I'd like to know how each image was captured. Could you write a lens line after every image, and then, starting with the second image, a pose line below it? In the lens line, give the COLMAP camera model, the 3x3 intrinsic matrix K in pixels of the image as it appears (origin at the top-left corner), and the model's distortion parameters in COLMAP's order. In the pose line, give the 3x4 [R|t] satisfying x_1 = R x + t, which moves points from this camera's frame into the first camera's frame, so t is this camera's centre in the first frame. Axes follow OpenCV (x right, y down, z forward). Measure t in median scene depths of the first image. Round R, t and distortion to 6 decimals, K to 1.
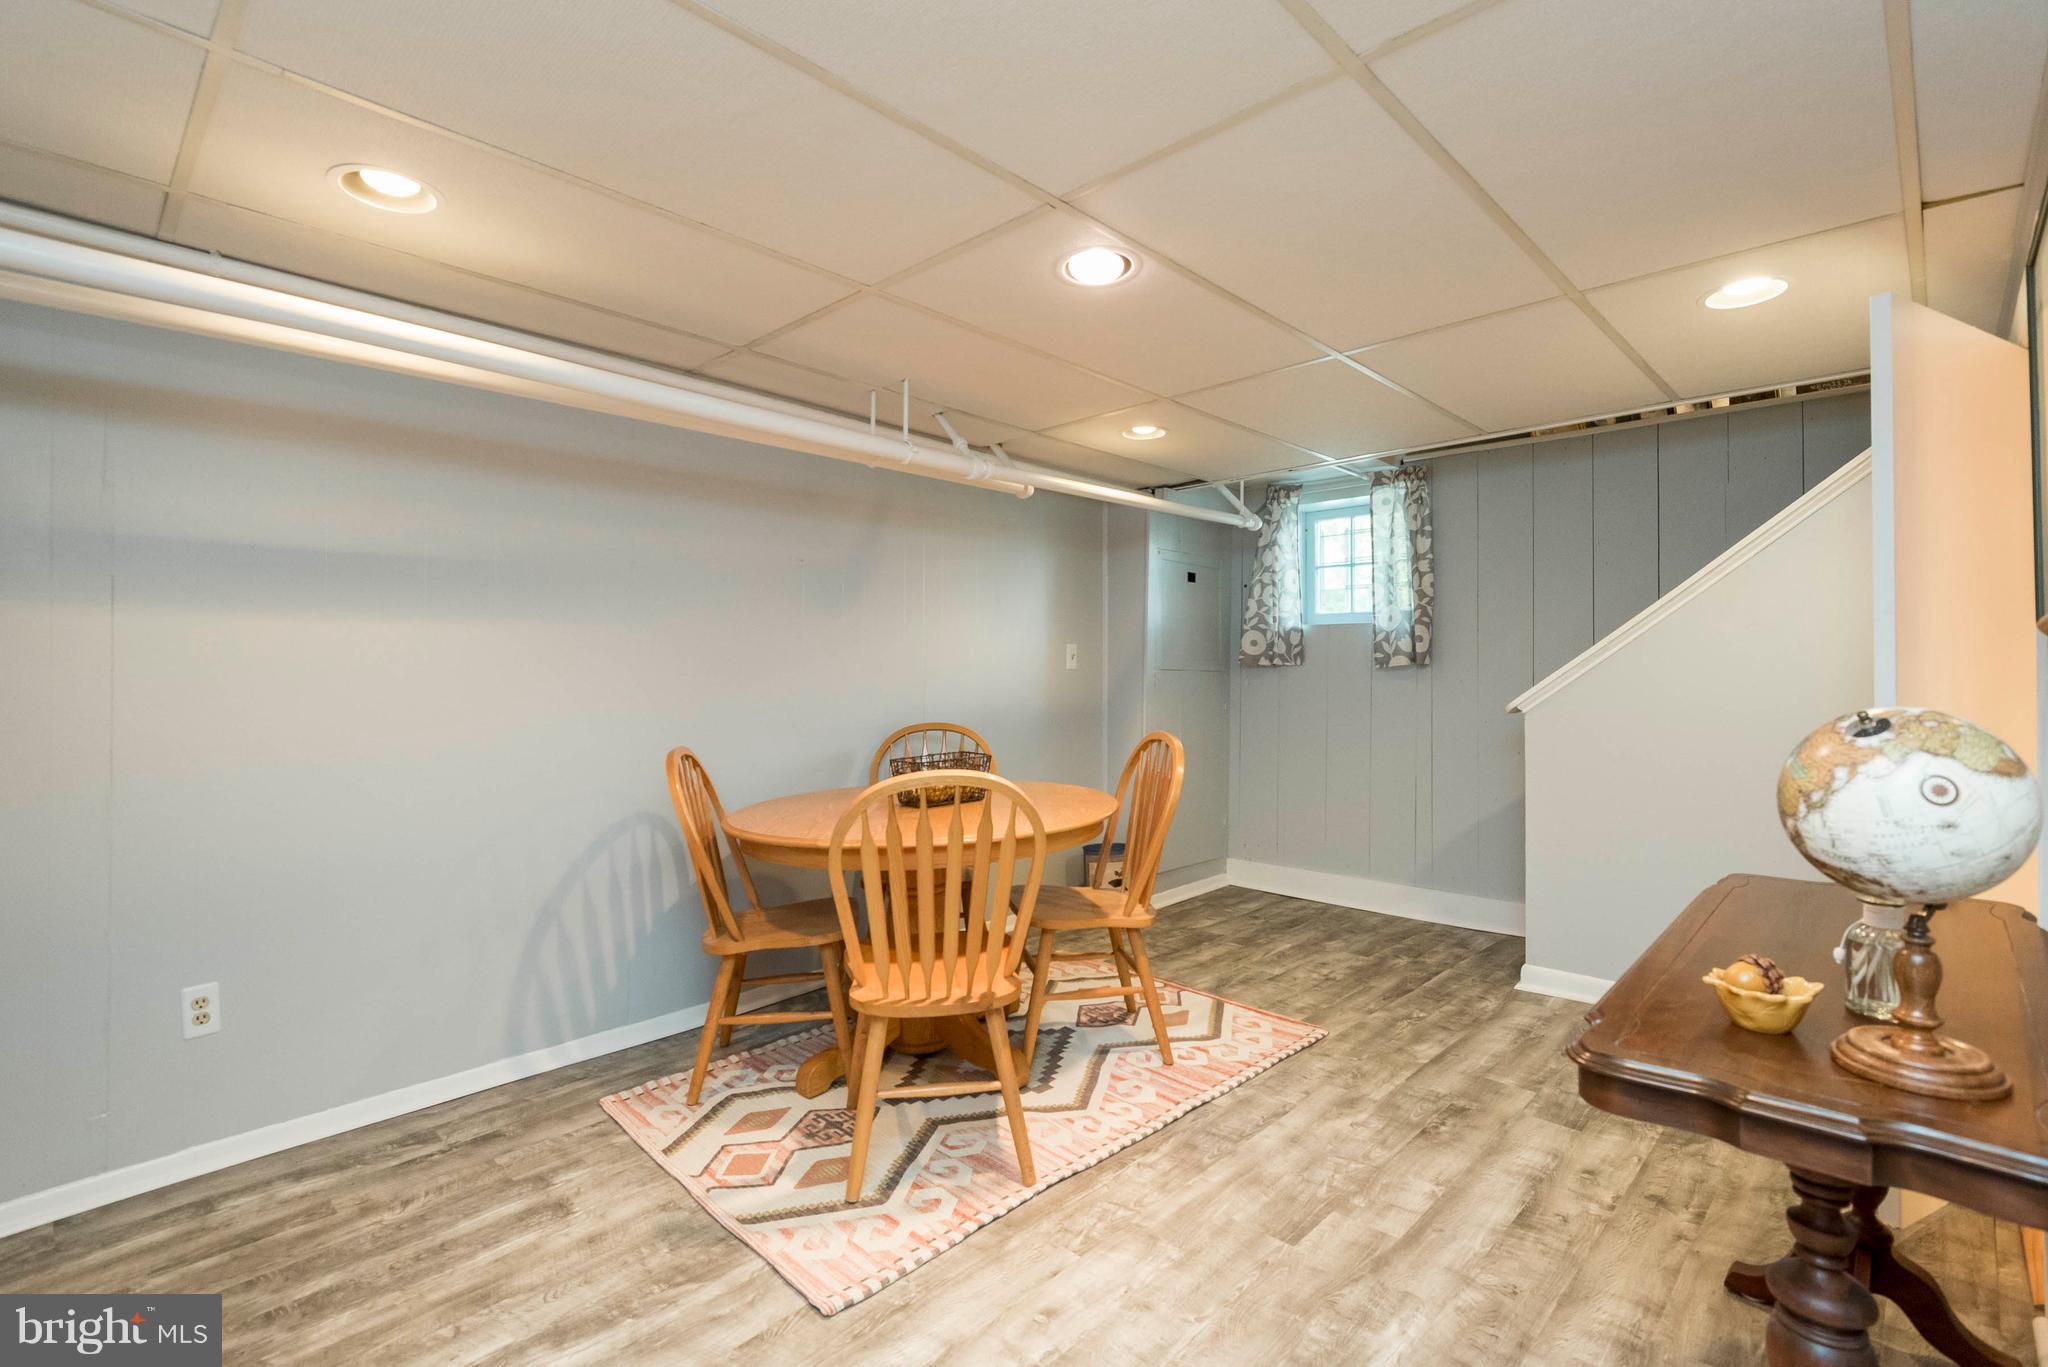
lens RADIAL K [[942.9, 0, 1017.0], [0, 942.9, 673.5], [0, 0, 1]] dist [0.019281, -0.000499]
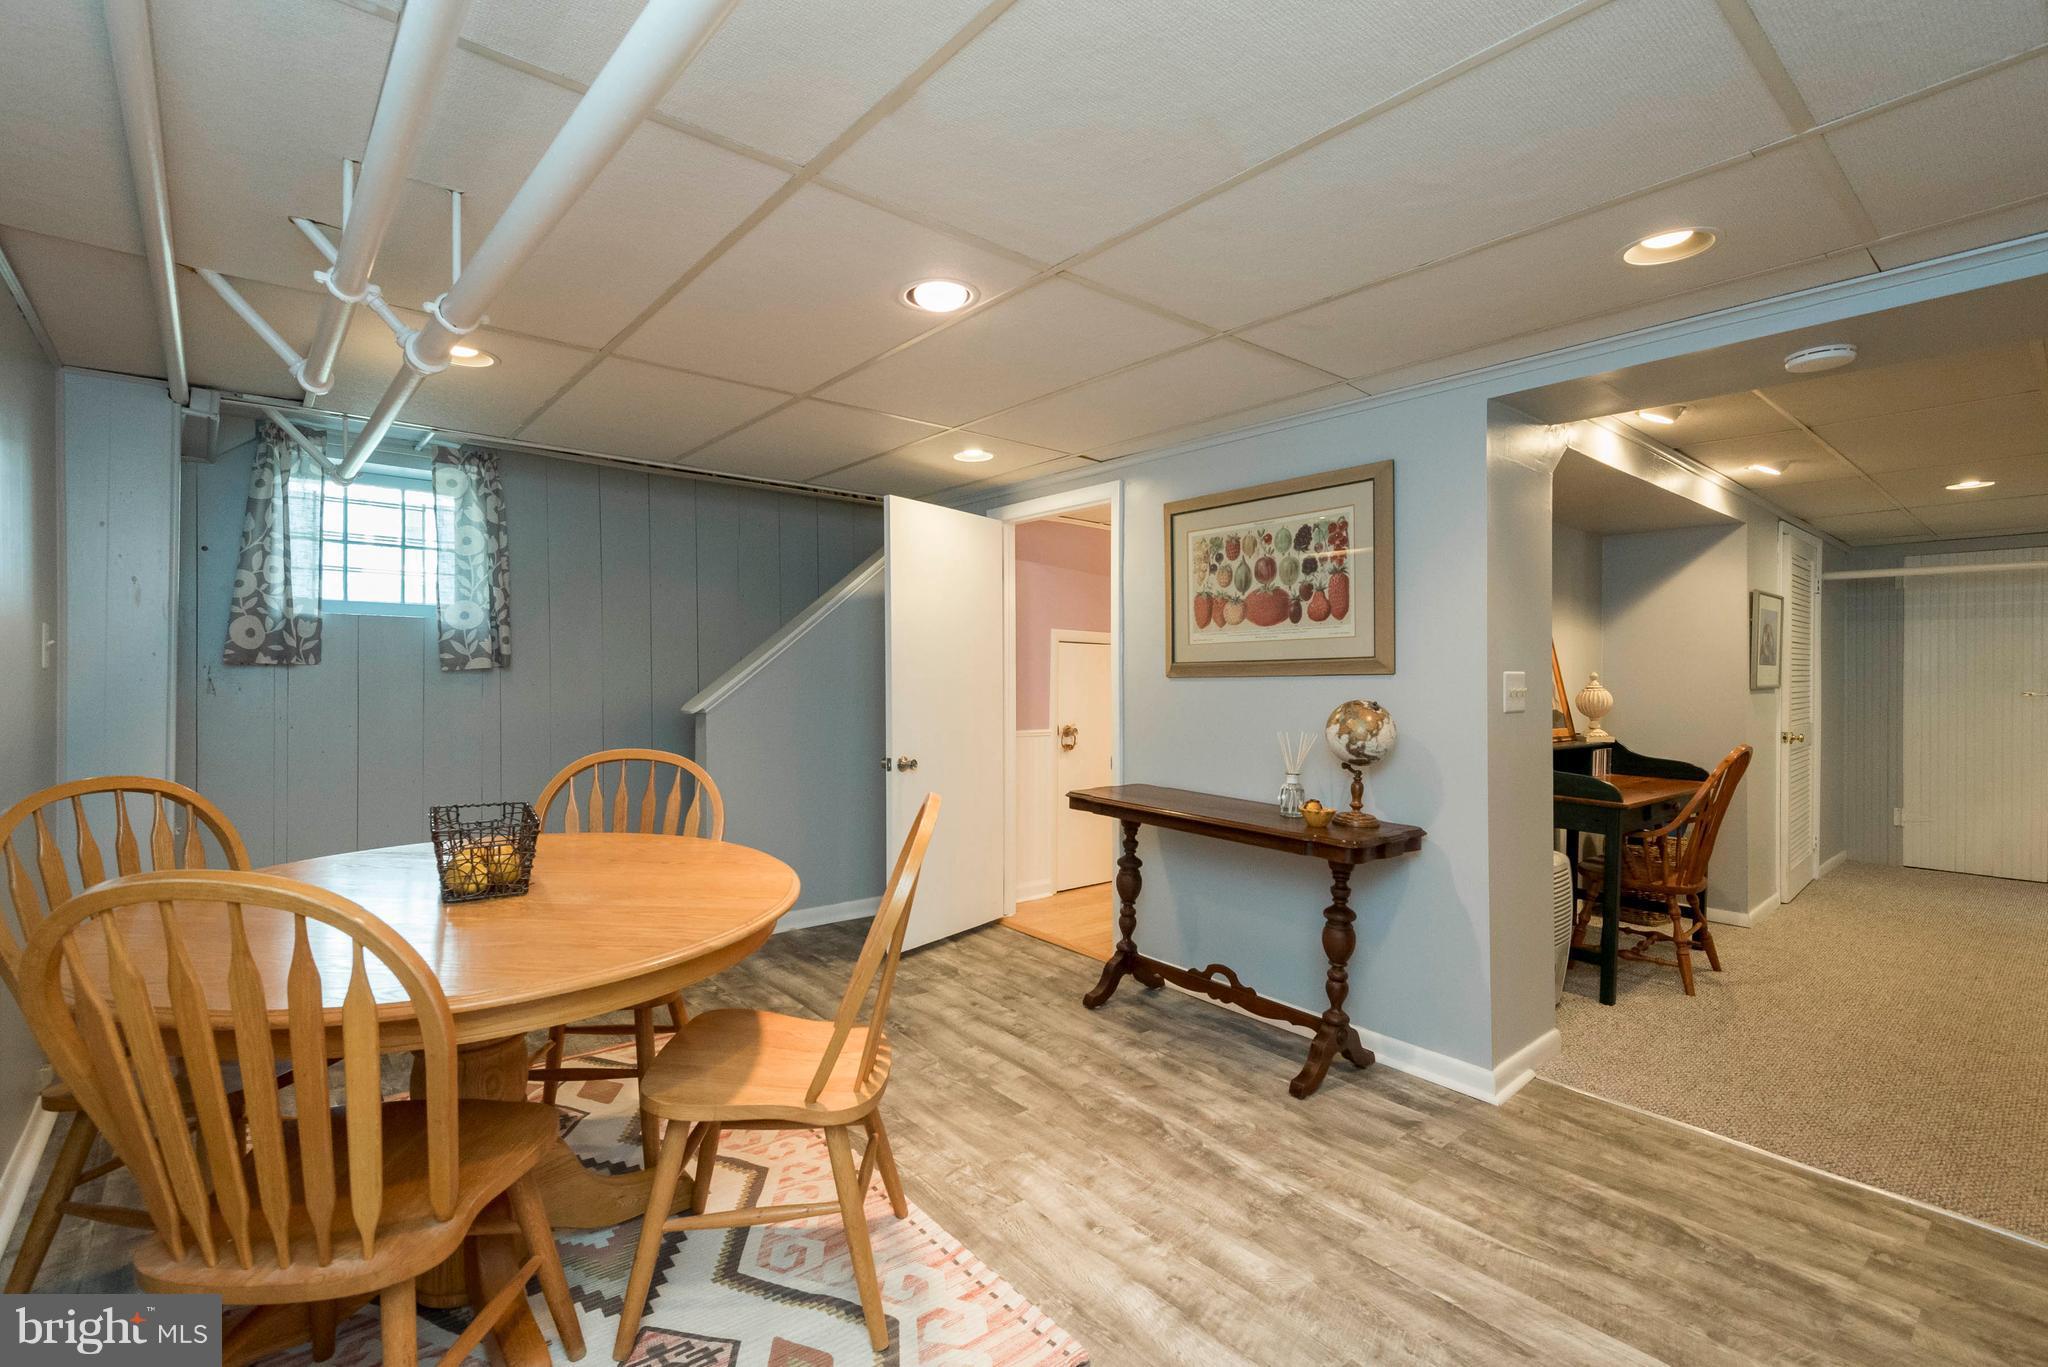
lens RADIAL K [[942.9, 0, 1017.5], [0, 942.9, 685.3], [0, 0, 1]] dist [0.019281, -0.000499]
pose [[0.108486, -0.006006, 0.994080, -0.450202], [-0.006304, 0.999957, 0.006729, -0.001129], [-0.994078, -0.006997, 0.108443, 0.382969]]
